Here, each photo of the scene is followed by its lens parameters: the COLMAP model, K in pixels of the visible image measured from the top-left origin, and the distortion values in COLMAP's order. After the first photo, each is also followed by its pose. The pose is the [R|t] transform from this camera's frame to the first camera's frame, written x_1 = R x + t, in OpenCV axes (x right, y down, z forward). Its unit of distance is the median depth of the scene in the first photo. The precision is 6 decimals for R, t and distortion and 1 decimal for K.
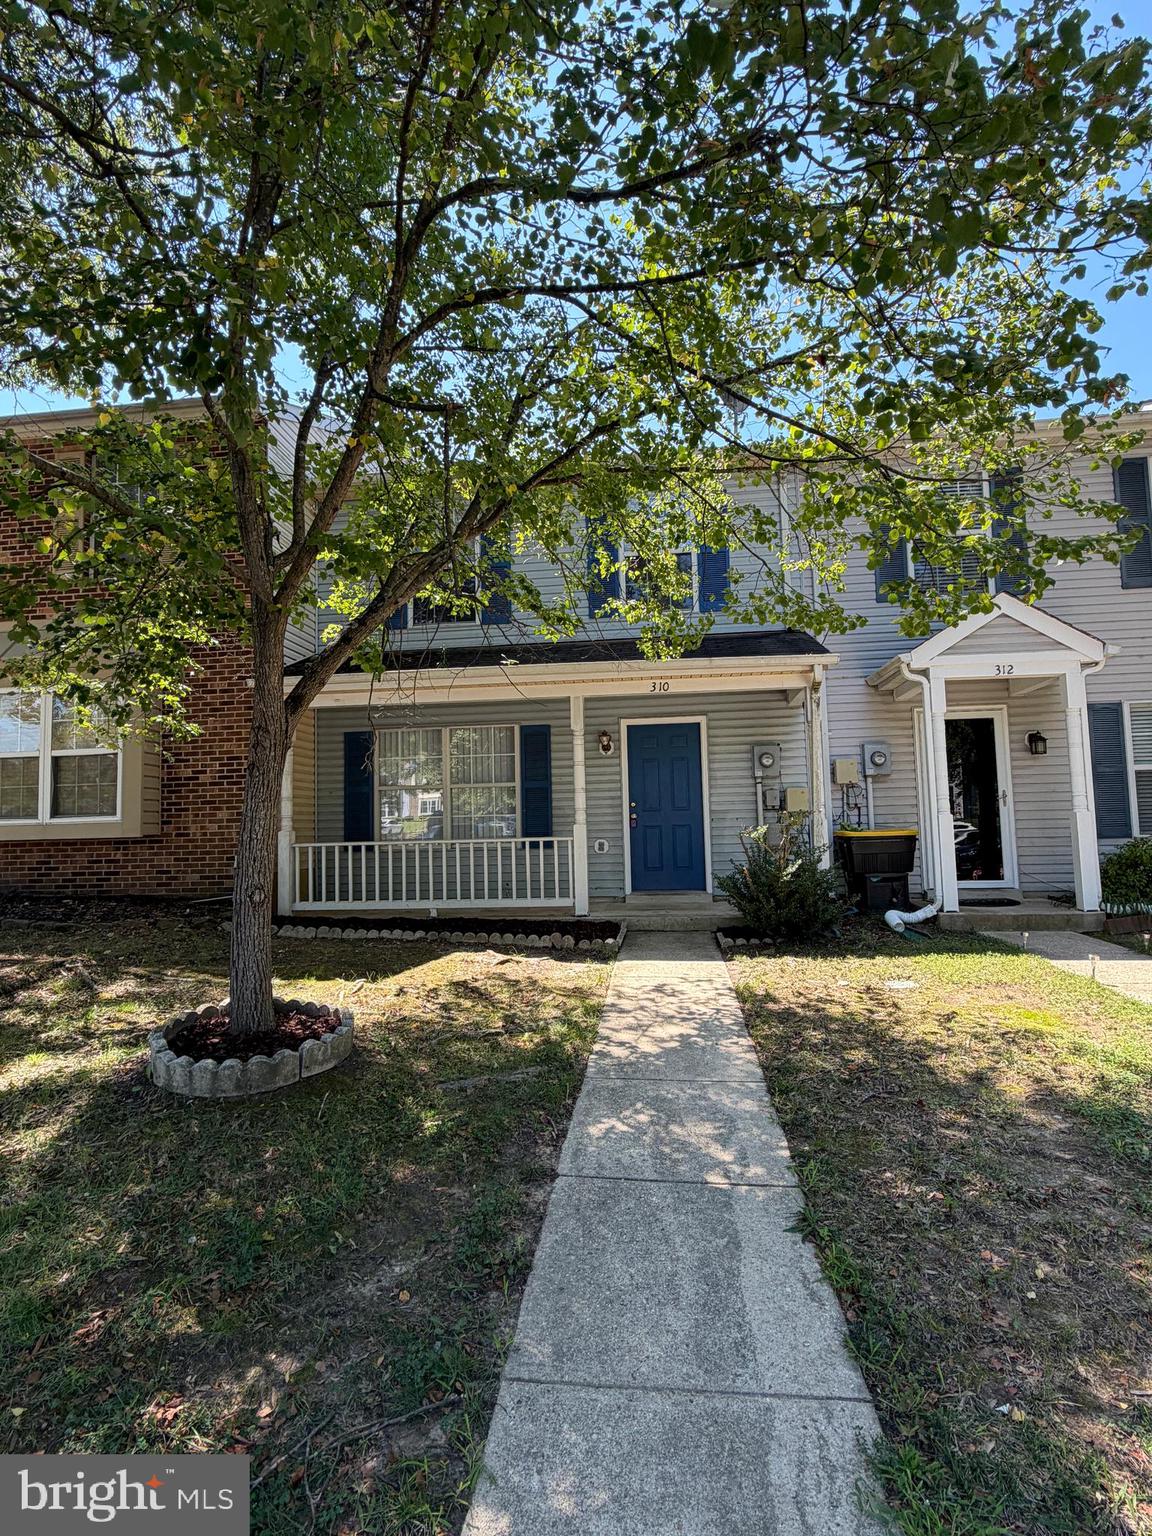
lens RADIAL K [[764.2, 0, 577.9], [0, 764.2, 770.5], [0, 0, 1]] dist [0.000684, 0.000774]
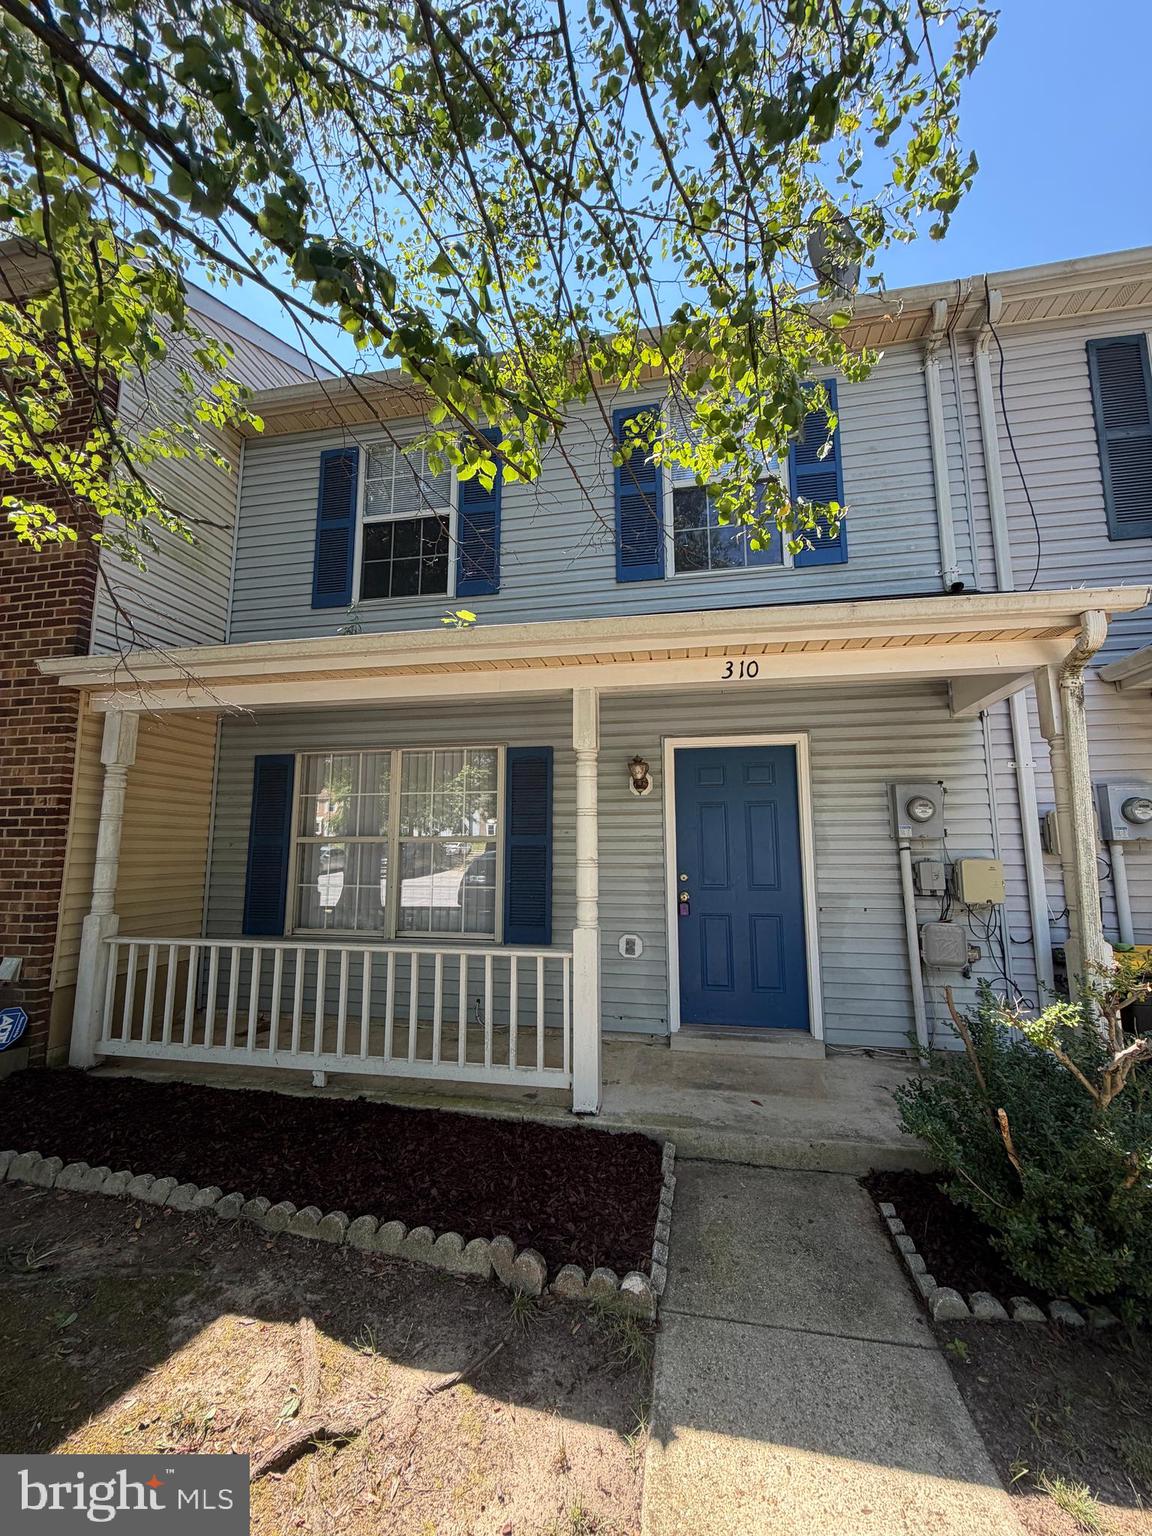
lens RADIAL K [[611.0, 0, 577.1], [0, 611.0, 766.0], [0, 0, 1]] dist [0.000578, 0.000154]
pose [[0.996546, 0.012588, -0.082083, 0.027338], [-0.017602, 0.998004, -0.060645, -0.013927], [0.081155, 0.061880, 0.994779, 0.523891]]
